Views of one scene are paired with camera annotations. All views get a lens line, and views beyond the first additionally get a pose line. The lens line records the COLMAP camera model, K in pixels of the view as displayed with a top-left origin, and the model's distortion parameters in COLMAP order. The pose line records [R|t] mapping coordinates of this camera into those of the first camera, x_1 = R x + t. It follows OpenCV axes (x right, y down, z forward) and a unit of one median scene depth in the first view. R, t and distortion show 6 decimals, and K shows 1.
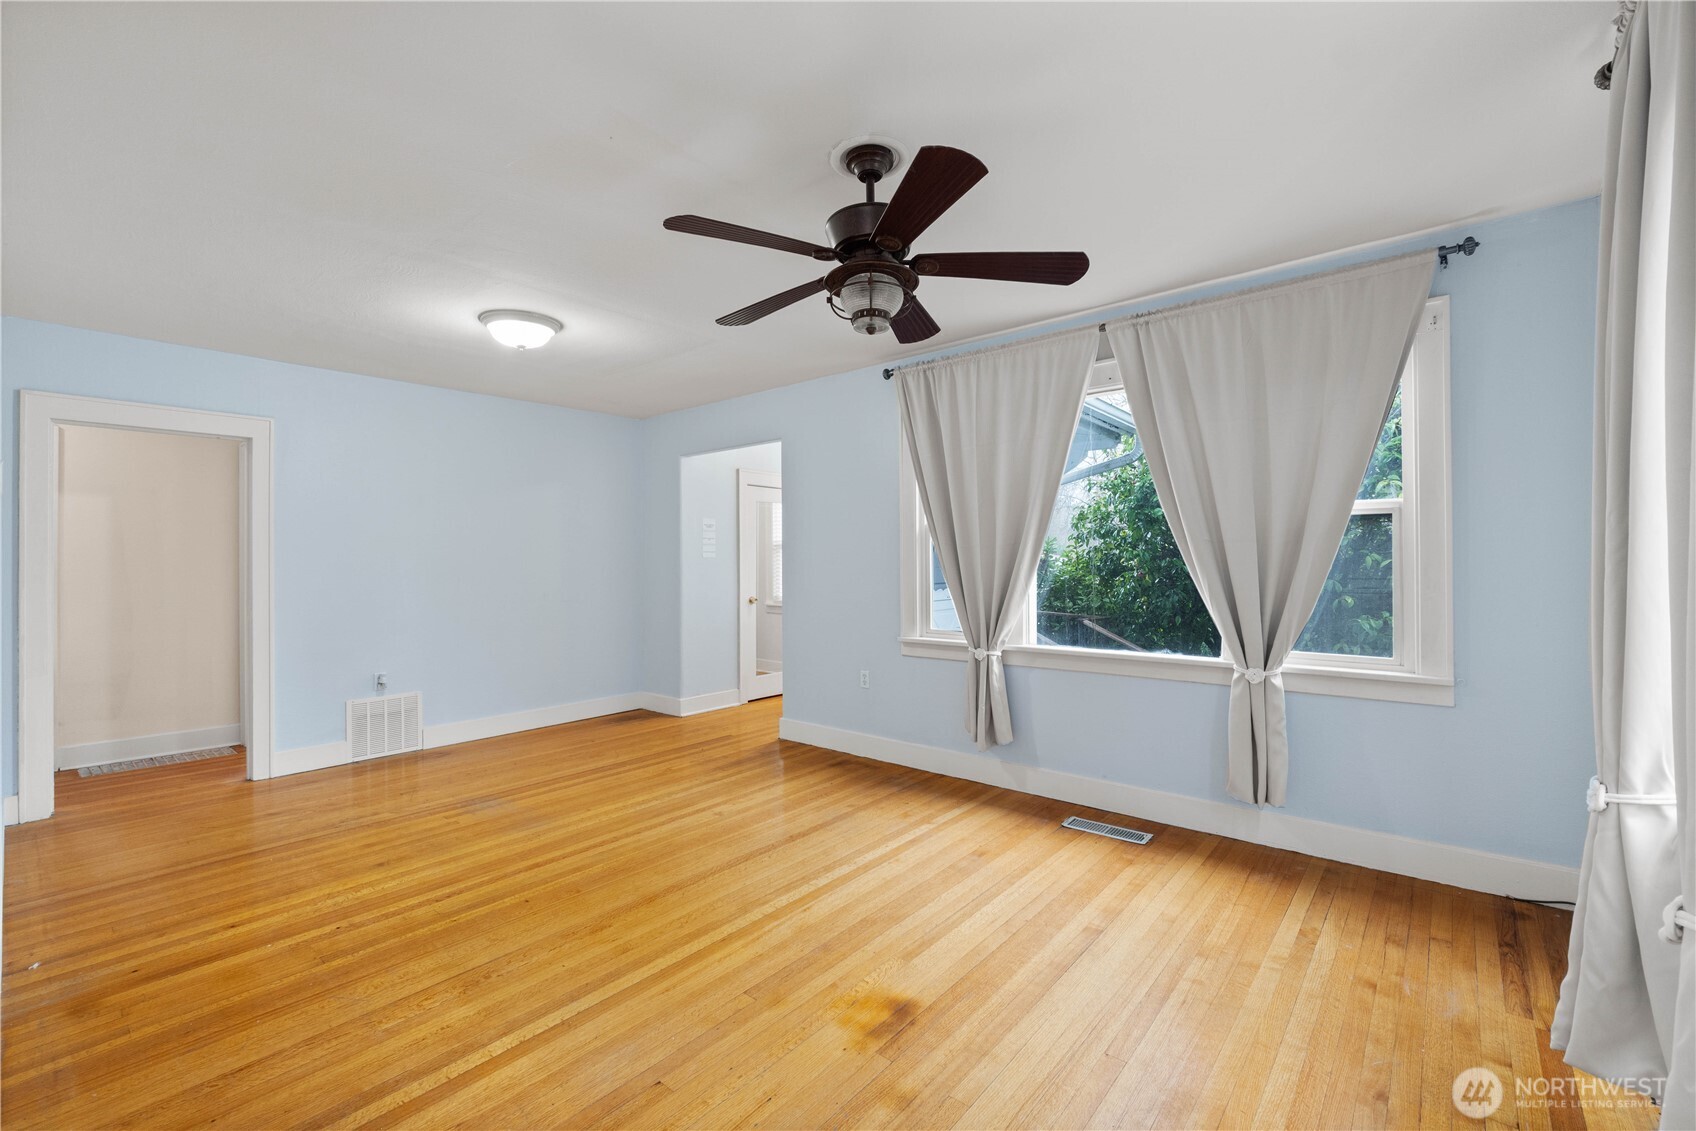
lens RADIAL K [[708.0, 0, 848.1], [0, 708.0, 564.5], [0, 0, 1]] dist [-0.000818, -0.000205]
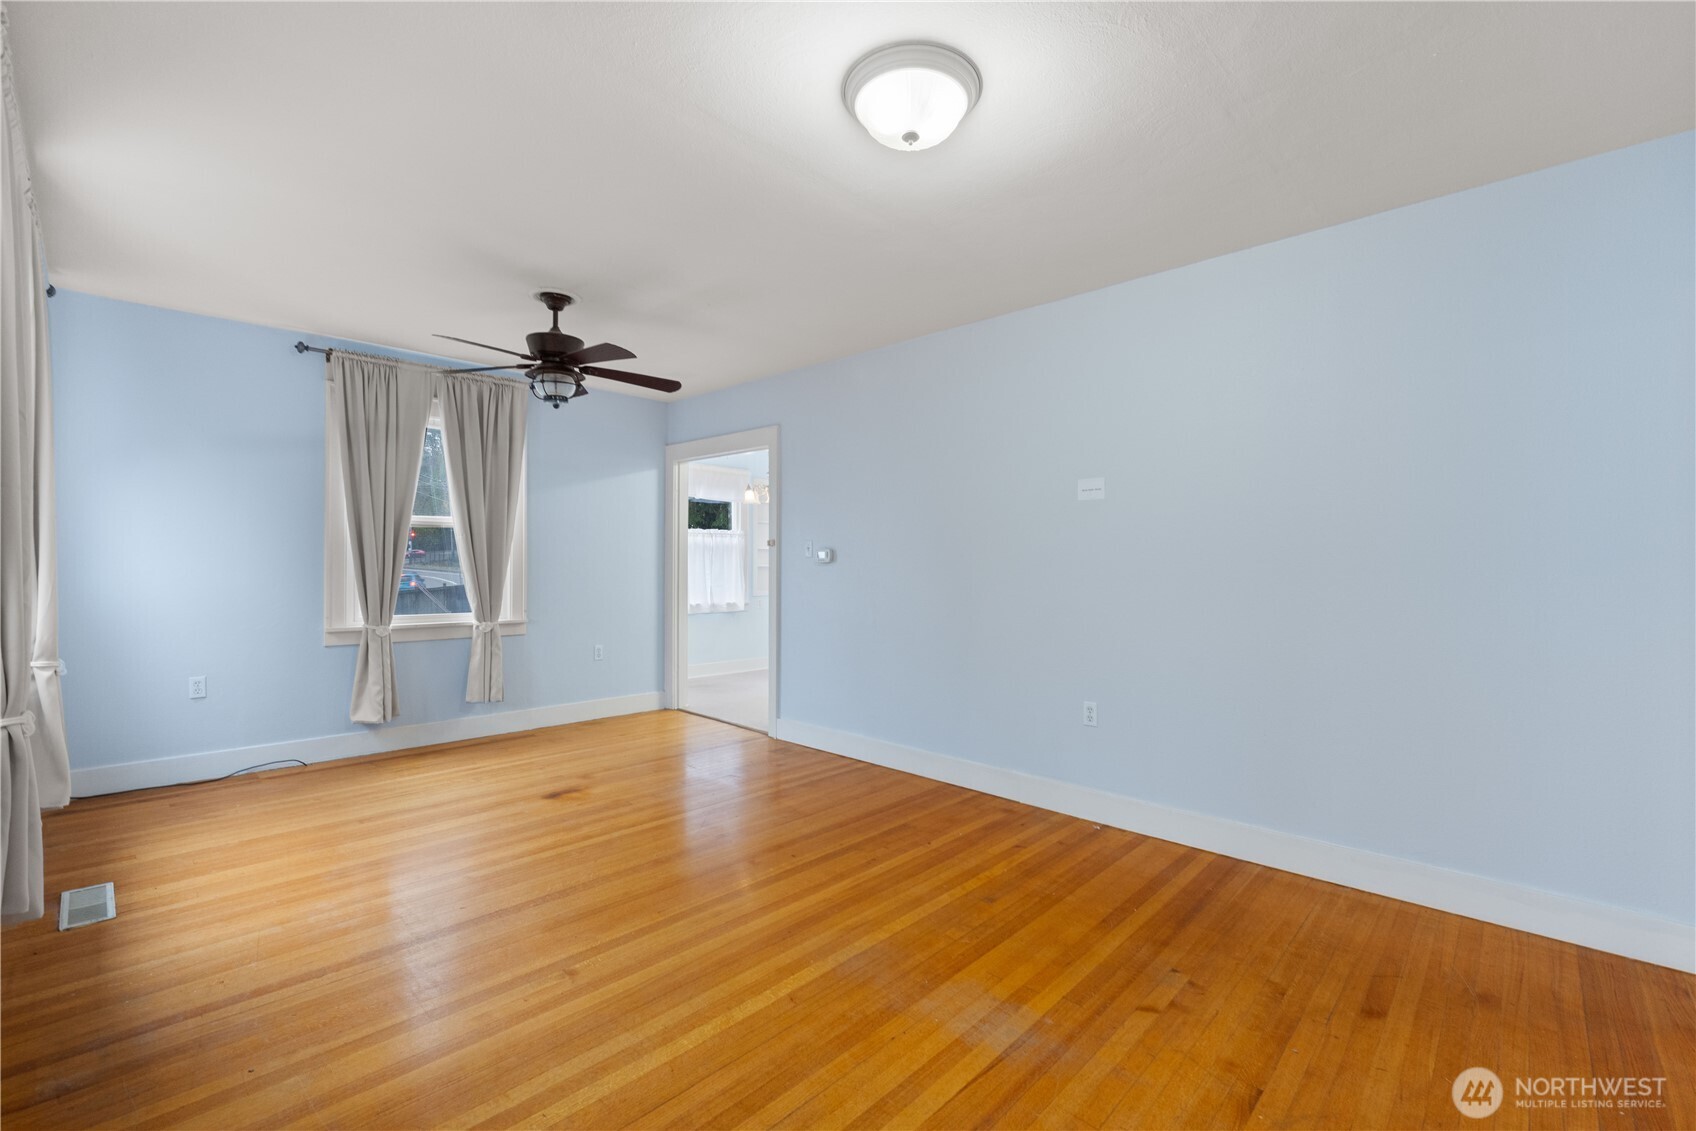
lens RADIAL K [[708.0, 0, 848.0], [0, 708.0, 568.7], [0, 0, 1]] dist [-0.000818, -0.000205]
pose [[-0.998141, 0.003262, 0.060867, -0.626917], [0.003409, 0.999992, 0.002317, 0.020882], [-0.060859, 0.002521, -0.998143, 2.165254]]
